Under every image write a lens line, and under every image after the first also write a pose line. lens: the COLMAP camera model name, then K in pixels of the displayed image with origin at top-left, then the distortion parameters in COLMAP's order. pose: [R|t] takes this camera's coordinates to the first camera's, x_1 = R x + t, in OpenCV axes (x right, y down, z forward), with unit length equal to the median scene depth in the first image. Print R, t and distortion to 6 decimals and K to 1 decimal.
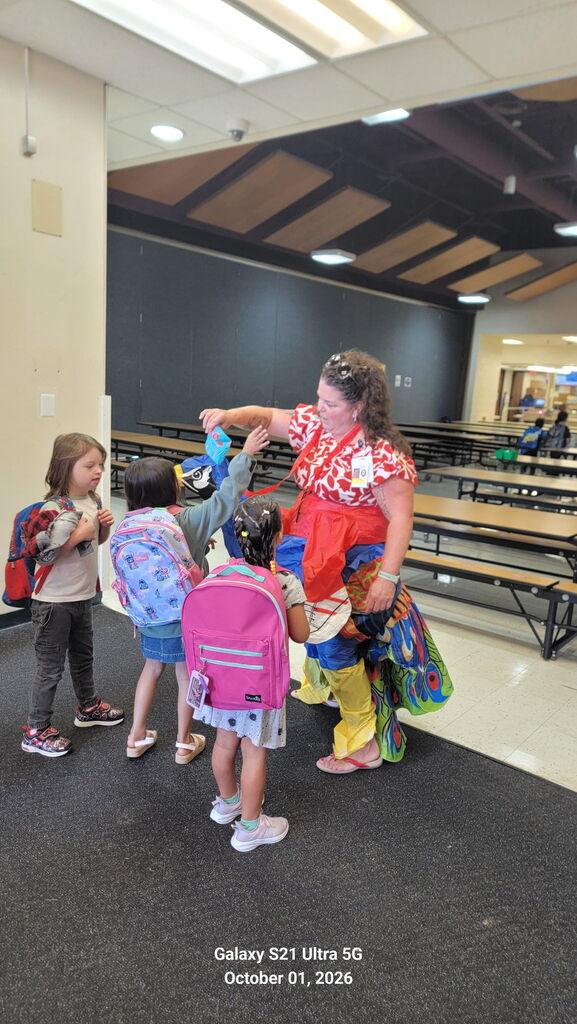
lens RADIAL K [[735.0, 0, 296.0], [0, 735.0, 512.8], [0, 0, 1]] dist [0.106561, -0.068453]
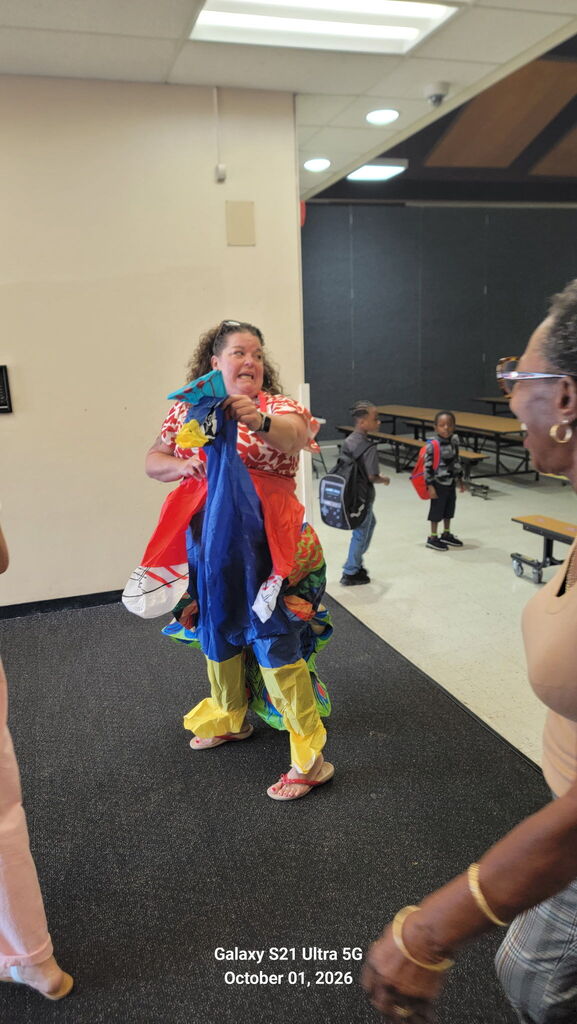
lens RADIAL K [[735.0, 0, 257.1], [0, 735.0, 488.2], [0, 0, 1]] dist [0.106561, -0.068453]
pose [[0.810261, 0.026934, -0.585450, 0.340564], [-0.025025, 0.999622, 0.011353, -0.020513], [0.585535, 0.005452, 0.810629, 0.109331]]
